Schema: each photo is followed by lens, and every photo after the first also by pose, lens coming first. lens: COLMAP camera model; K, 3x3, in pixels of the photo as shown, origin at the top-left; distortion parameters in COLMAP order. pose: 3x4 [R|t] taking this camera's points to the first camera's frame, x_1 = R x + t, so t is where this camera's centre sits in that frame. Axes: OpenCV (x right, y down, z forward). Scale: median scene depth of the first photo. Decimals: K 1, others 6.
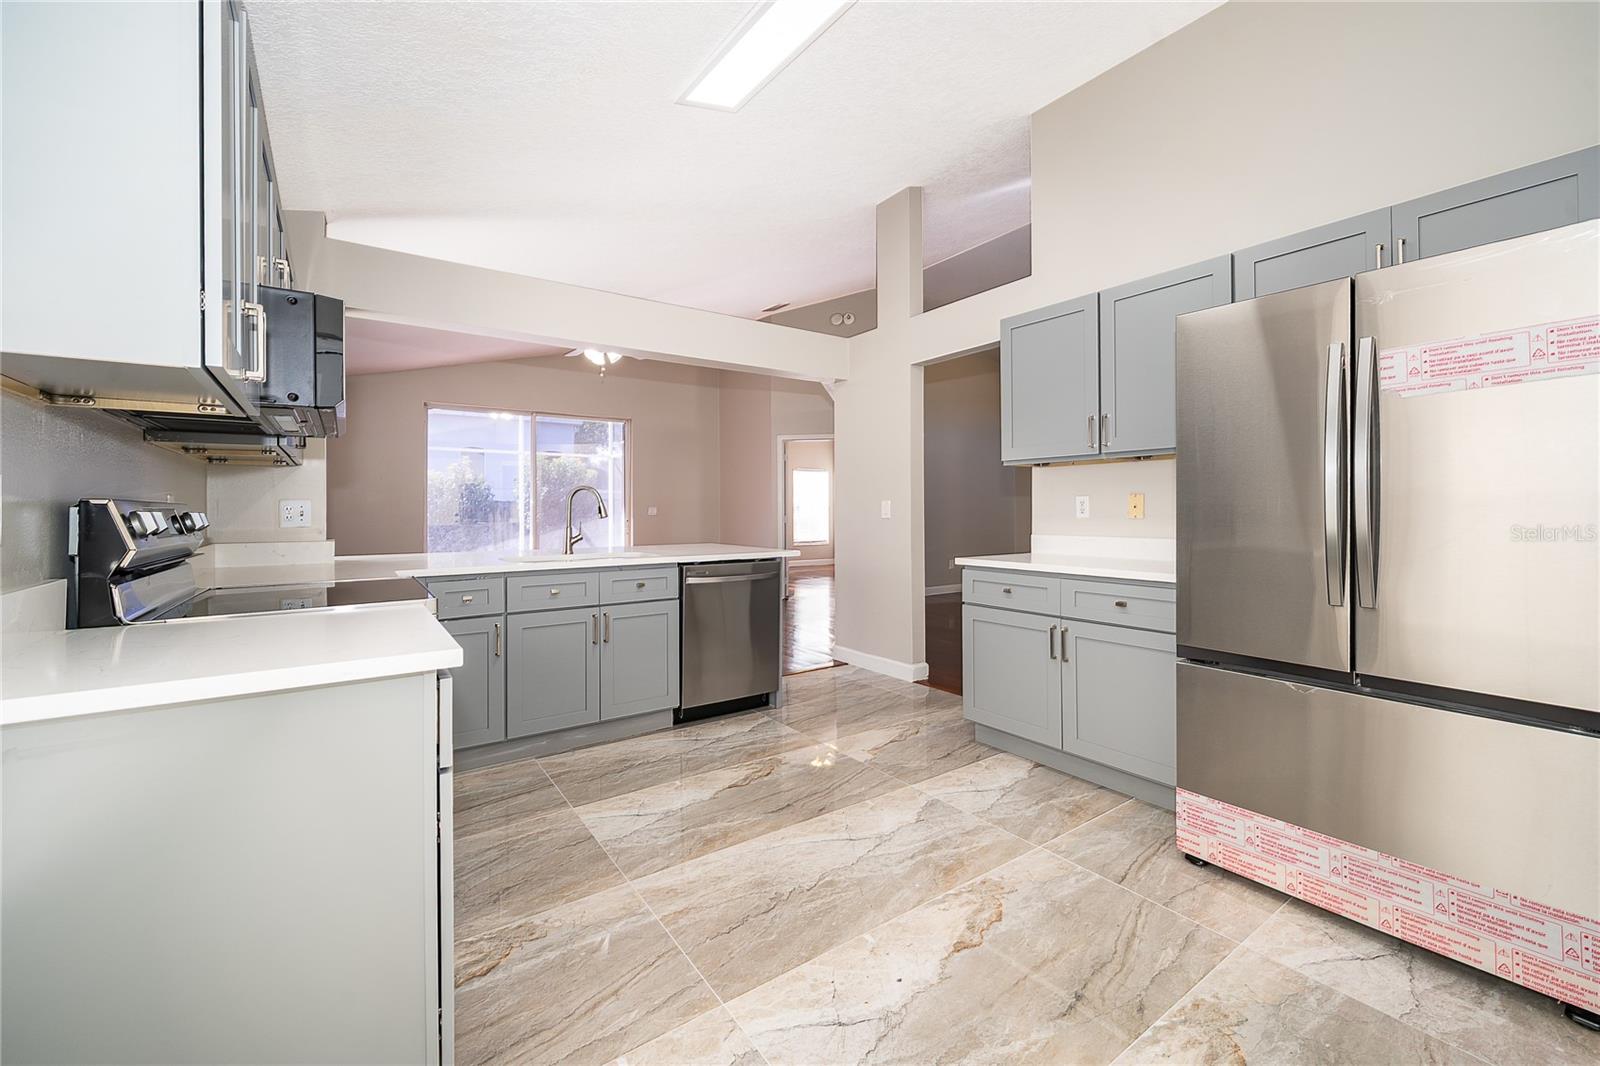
lens RADIAL K [[635.4, 0, 786.7], [0, 635.4, 509.9], [0, 0, 1]] dist [-0.001446, -0.000886]
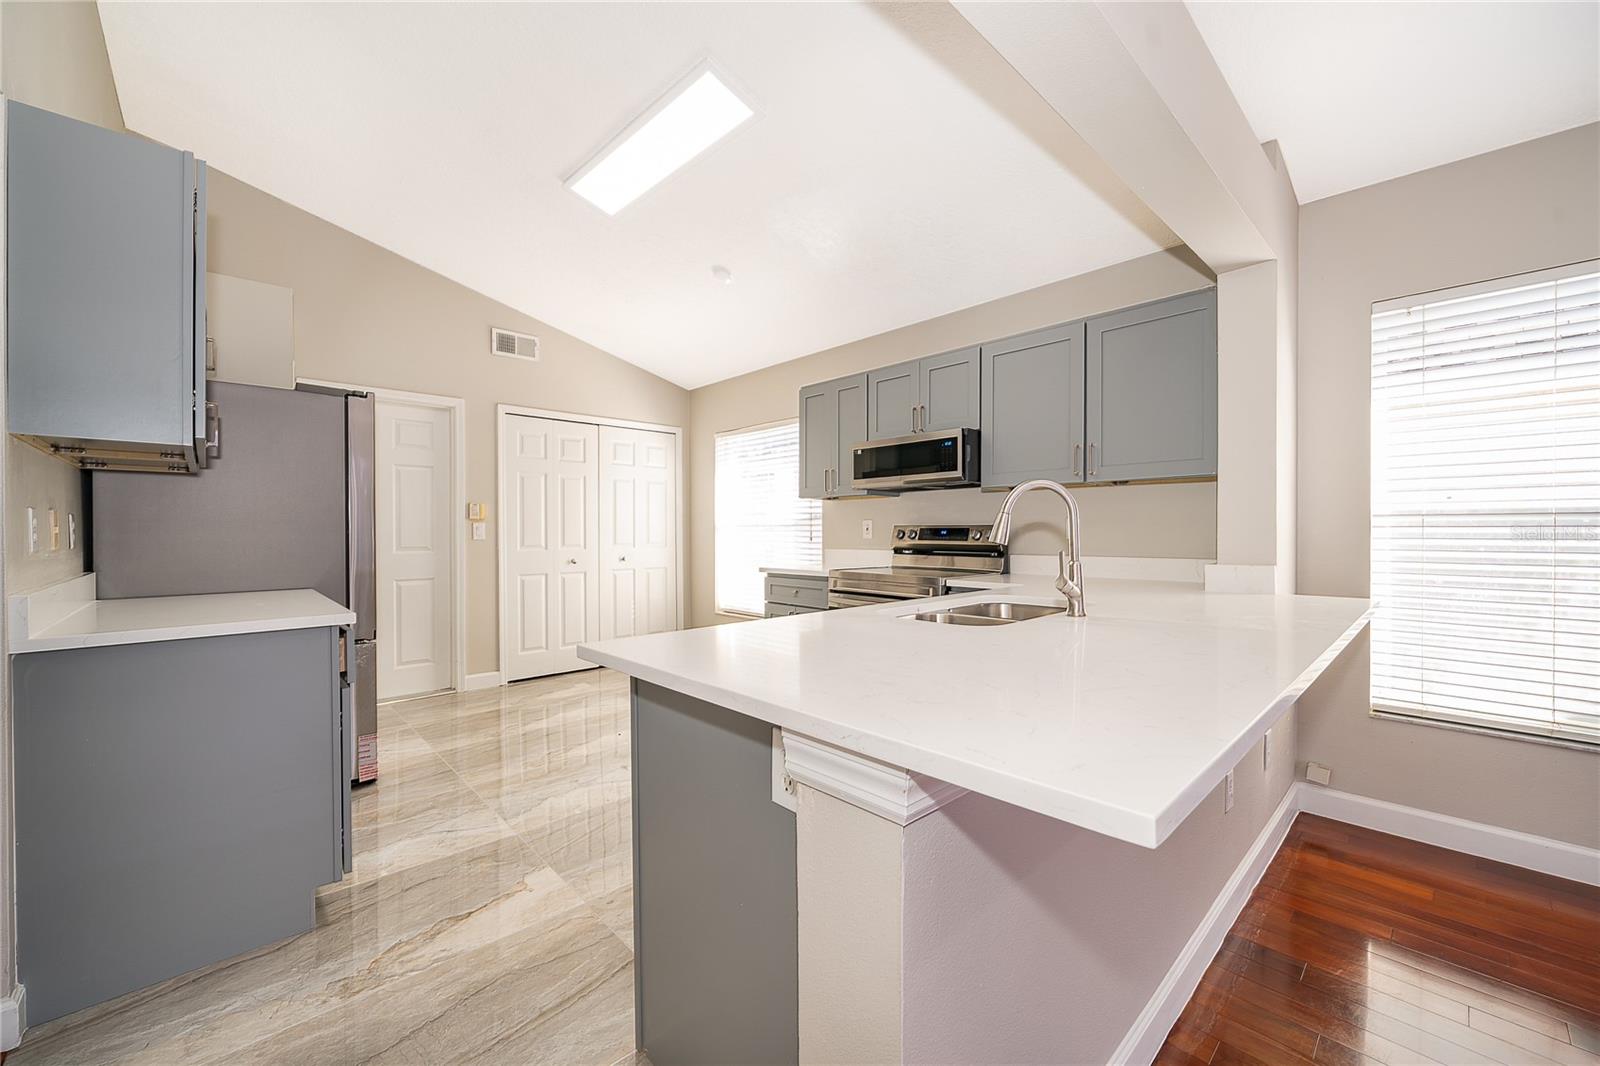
lens RADIAL K [[635.4, 0, 801.2], [0, 635.4, 529.2], [0, 0, 1]] dist [-0.001446, -0.000886]
pose [[-0.987229, 0.012185, -0.158843, -0.064077], [0.012097, 0.999926, 0.001518, -0.003351], [0.158850, -0.000423, -0.987303, 1.786160]]
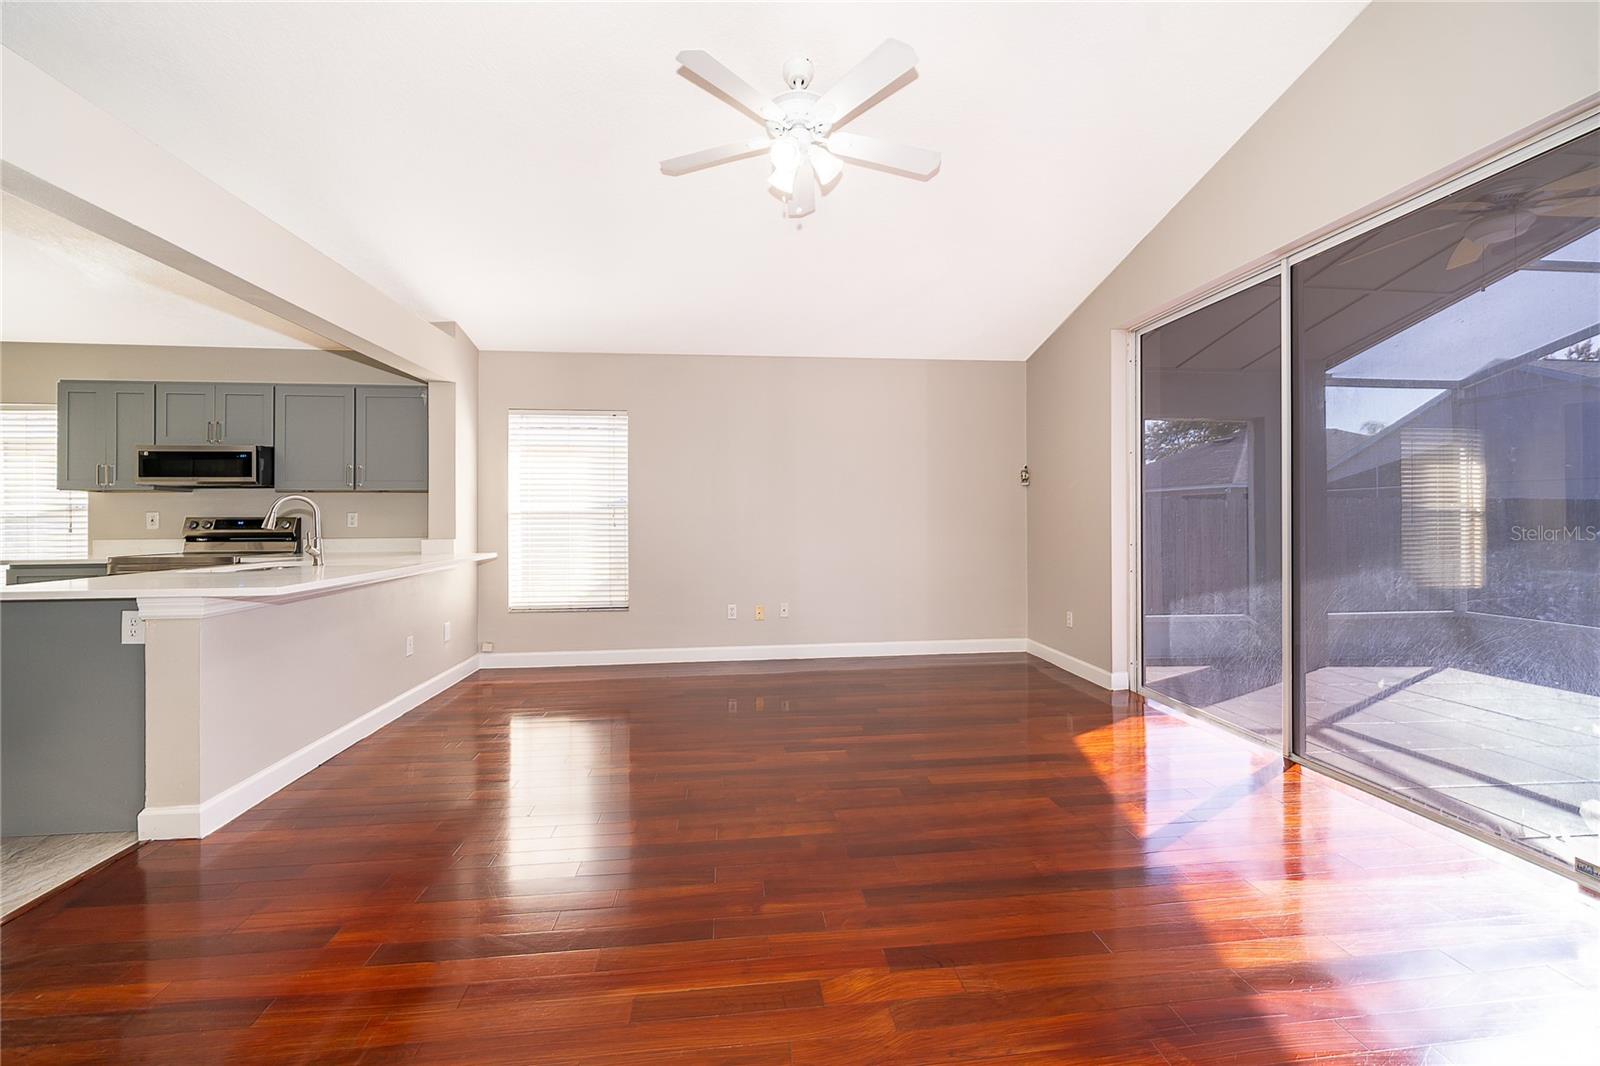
lens RADIAL K [[635.4, 0, 792.7], [0, 635.4, 518.4], [0, 0, 1]] dist [-0.001446, -0.000886]
pose [[-0.473377, 0.010918, -0.880792, 0.196288], [0.006241, 0.999940, 0.009040, -0.009060], [0.880838, -0.001218, -0.473416, 2.544435]]
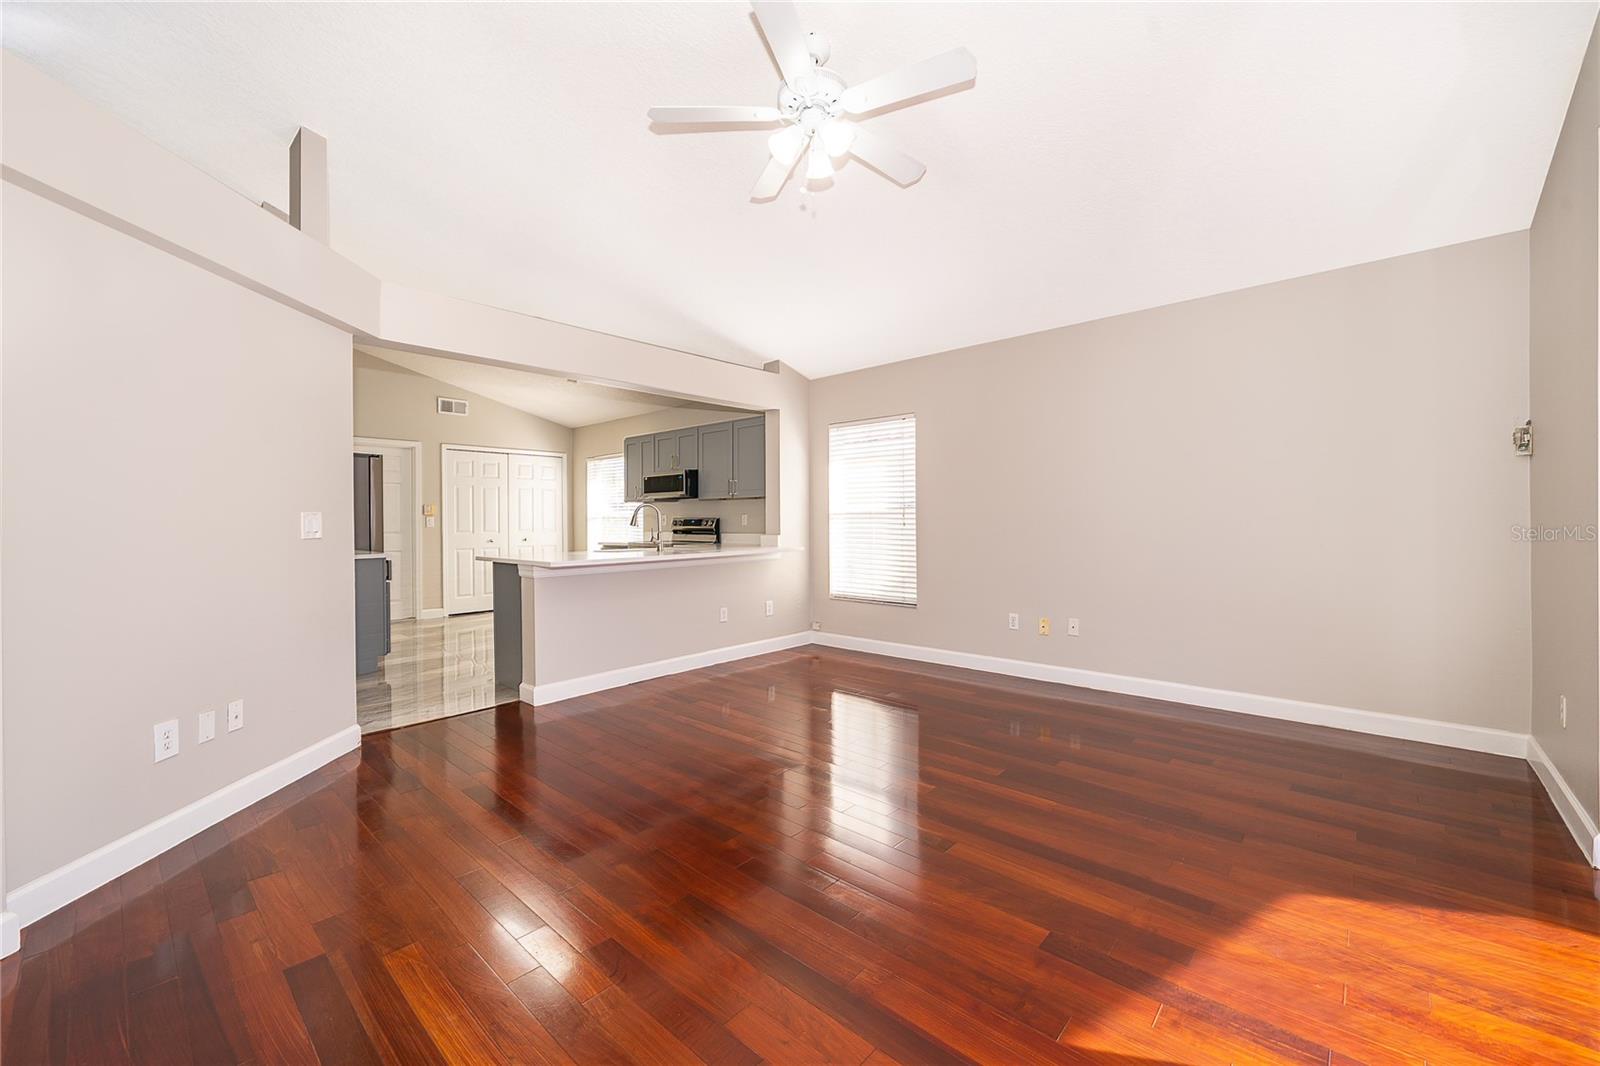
lens RADIAL K [[635.4, 0, 794.0], [0, 635.4, 516.3], [0, 0, 1]] dist [-0.001446, -0.000886]
pose [[-0.973165, 0.015059, -0.229616, -0.372998], [0.015670, 0.999877, -0.000841, -0.004310], [0.229575, -0.004417, -0.973281, 2.963329]]
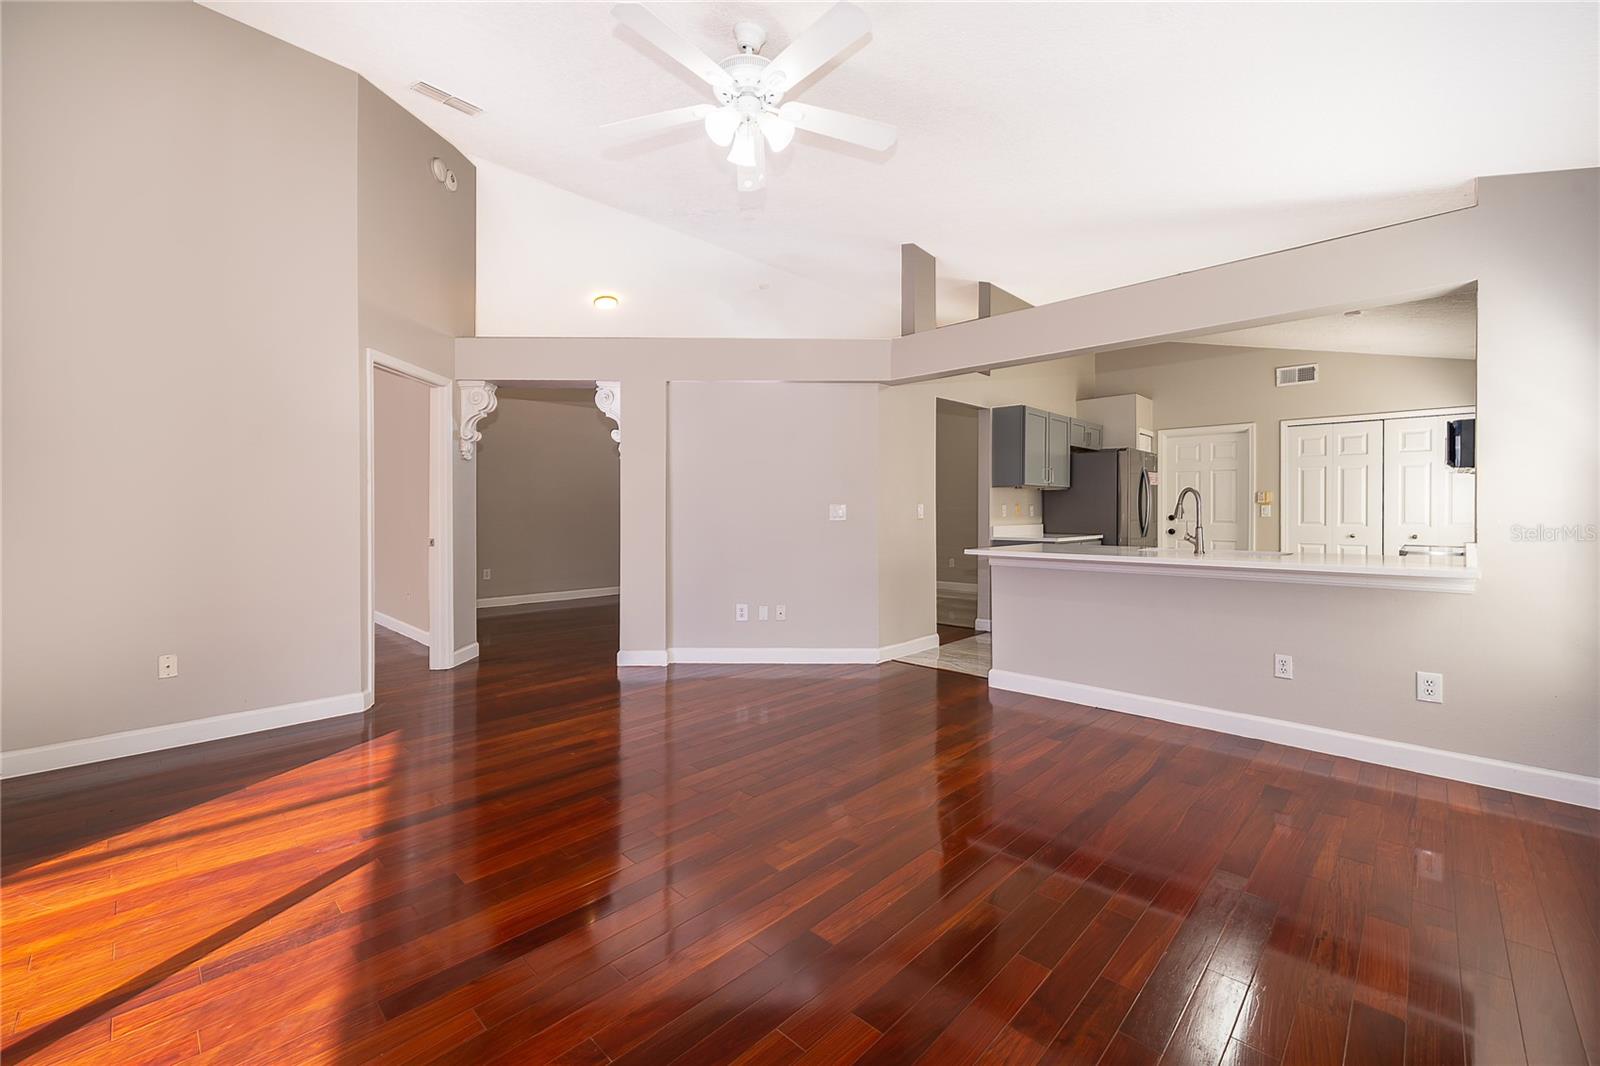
lens RADIAL K [[635.4, 0, 803.0], [0, 635.4, 523.0], [0, 0, 1]] dist [-0.001446, -0.000886]
pose [[-0.208708, -0.007572, 0.977949, -1.445889], [0.006506, 0.999937, 0.009131, 0.005711], [-0.977956, 0.008269, -0.208645, 2.236759]]
